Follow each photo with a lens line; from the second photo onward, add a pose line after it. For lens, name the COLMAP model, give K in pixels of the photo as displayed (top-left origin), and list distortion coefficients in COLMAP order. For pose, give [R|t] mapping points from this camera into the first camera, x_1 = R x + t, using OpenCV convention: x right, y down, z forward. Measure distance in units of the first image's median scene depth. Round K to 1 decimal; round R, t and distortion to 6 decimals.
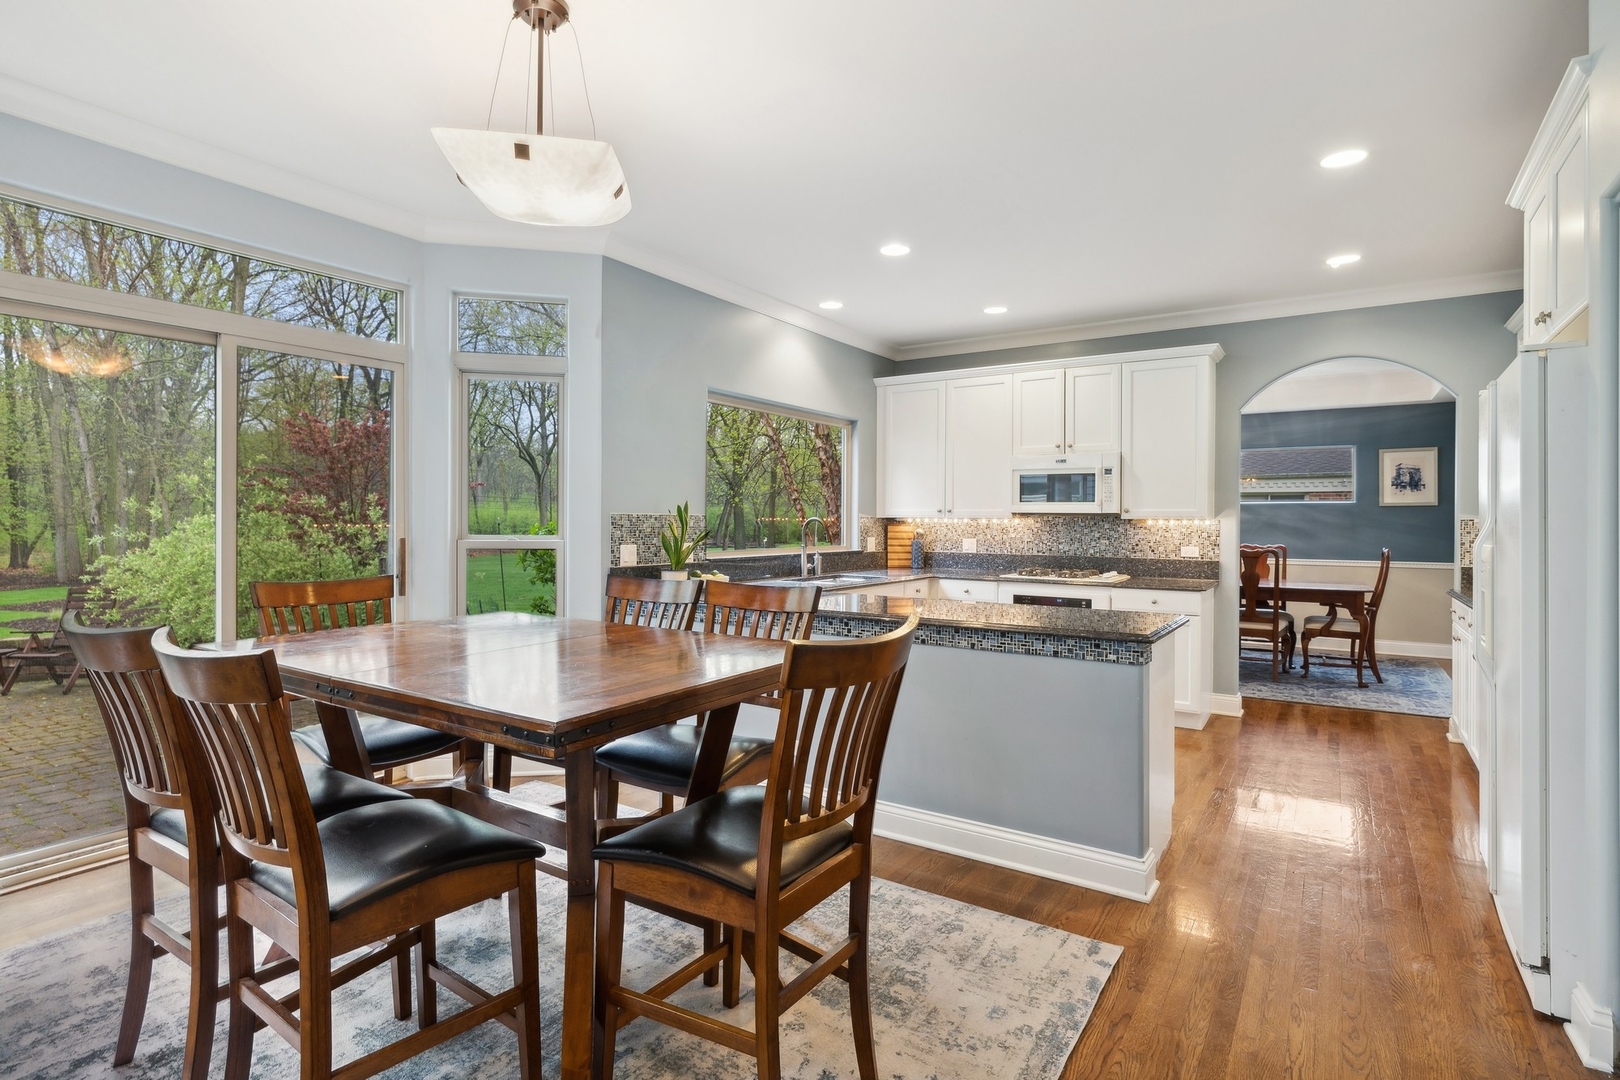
lens RADIAL K [[809.2, 0, 808.6], [0, 809.2, 523.3], [0, 0, 1]] dist [-0.000793, -0.000191]
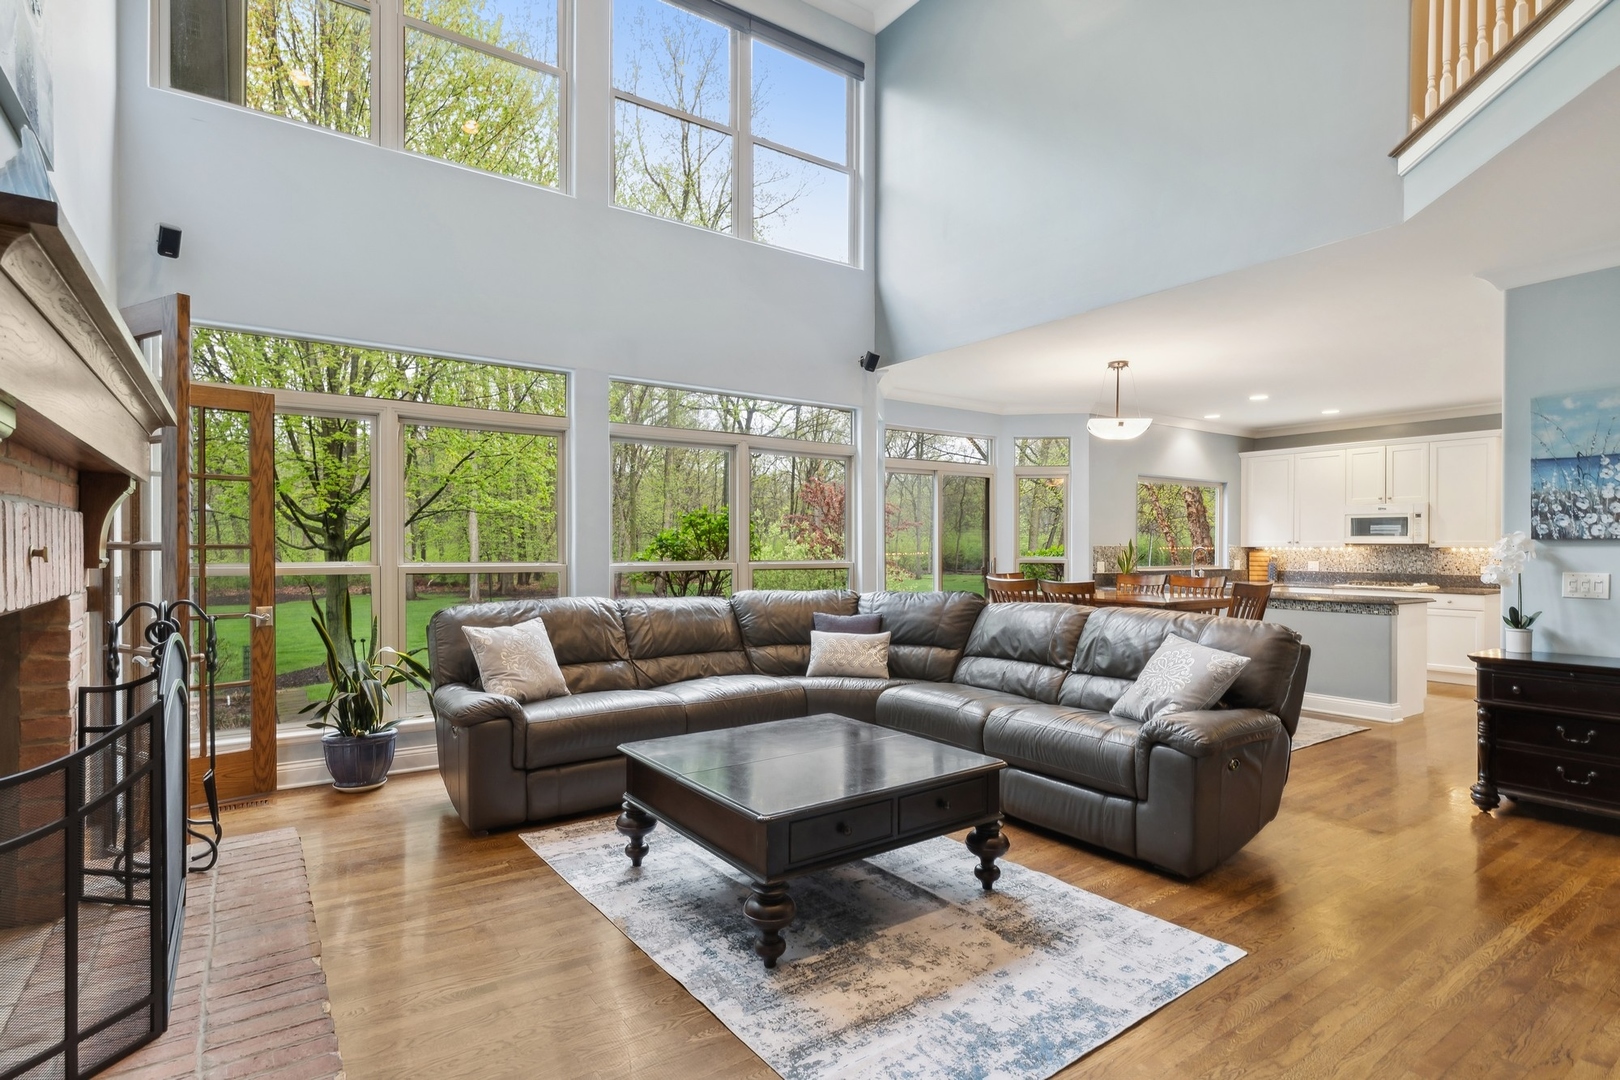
lens RADIAL K [[800.7, 0, 837.5], [0, 800.7, 551.3], [0, 0, 1]] dist [0.011237, 0.000311]
pose [[0.935319, -0.000752, -0.353804, -0.099382], [0.000475, 1.000000, -0.000870, 0.002208], [0.353804, 0.000646, 0.935319, -0.725399]]
